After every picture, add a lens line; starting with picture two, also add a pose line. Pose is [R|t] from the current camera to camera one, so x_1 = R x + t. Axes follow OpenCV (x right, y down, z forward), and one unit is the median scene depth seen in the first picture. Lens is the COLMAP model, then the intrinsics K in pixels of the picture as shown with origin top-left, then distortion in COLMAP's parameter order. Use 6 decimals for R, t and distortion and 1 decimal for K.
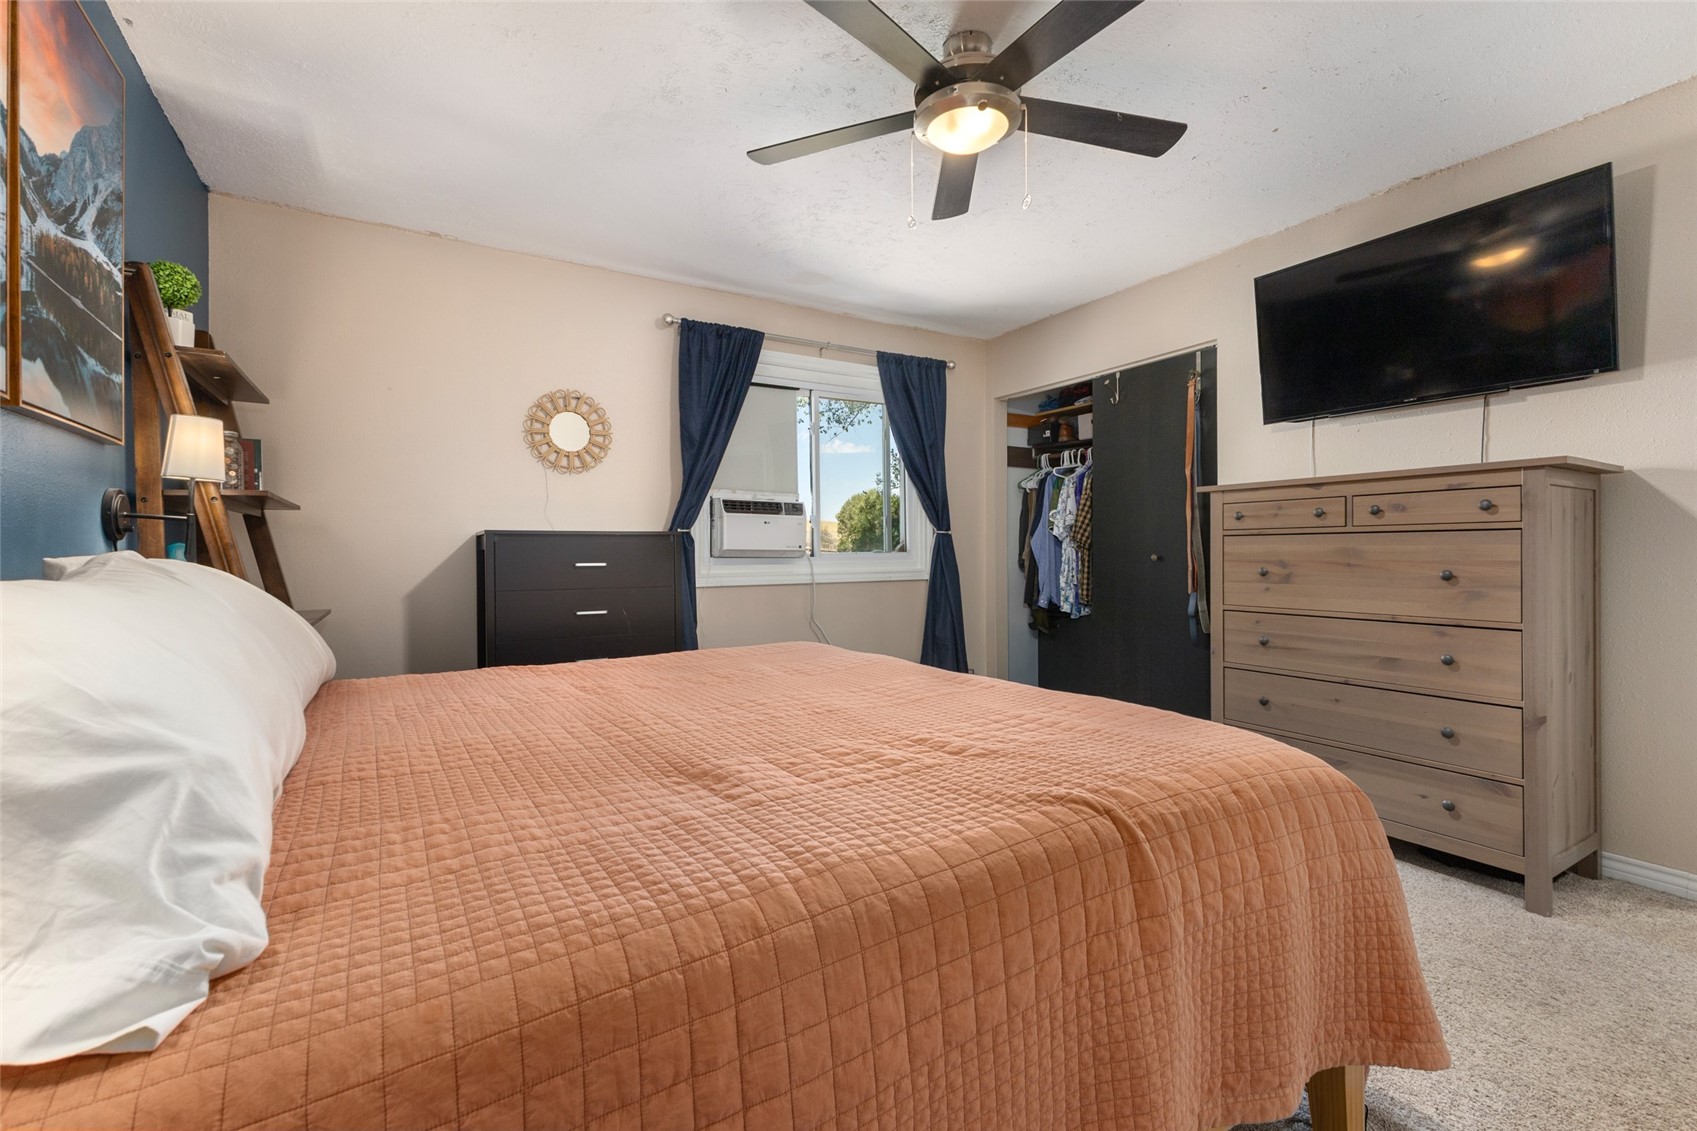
lens RADIAL K [[721.4, 0, 853.7], [0, 721.4, 558.5], [0, 0, 1]] dist [0.015061, -0.005770]
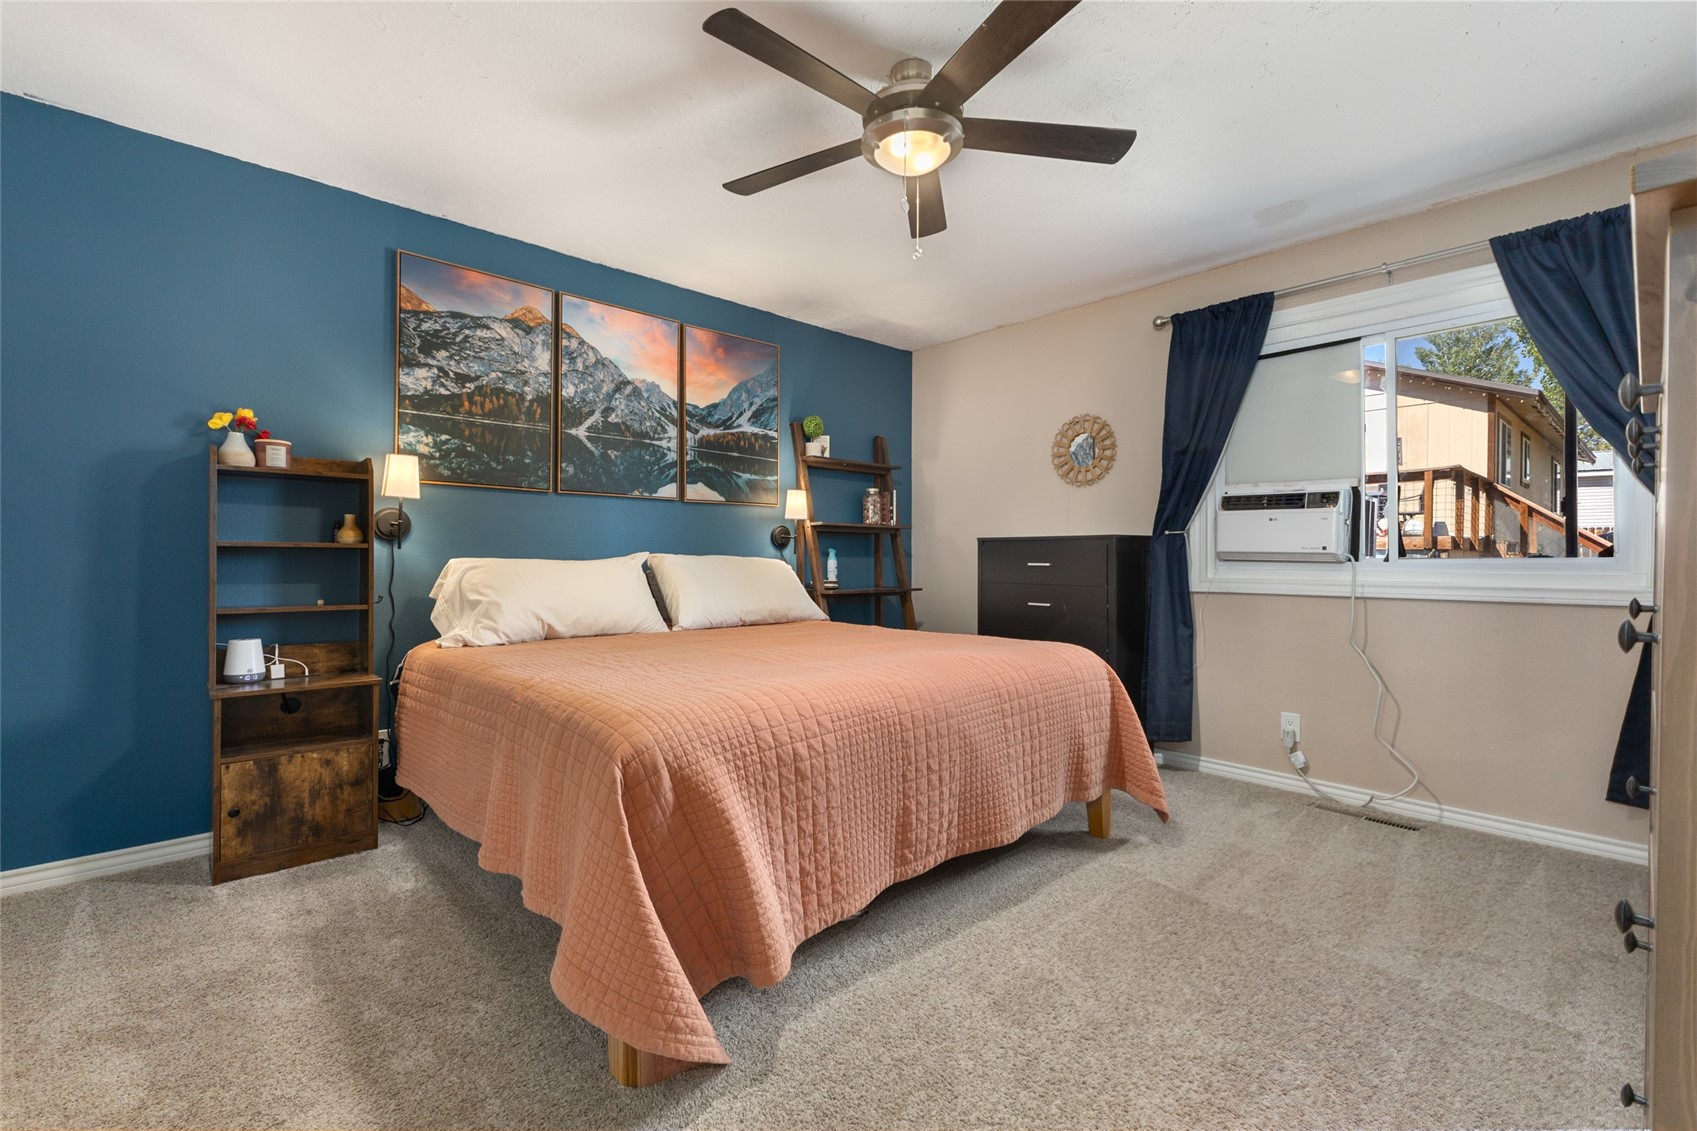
lens RADIAL K [[721.4, 0, 853.7], [0, 721.4, 558.5], [0, 0, 1]] dist [0.015061, -0.005770]
pose [[0.218887, 0.008746, -0.975711, 0.605146], [-0.010679, 0.999921, 0.006567, -0.005077], [0.975692, 0.008982, 0.218963, 0.355654]]
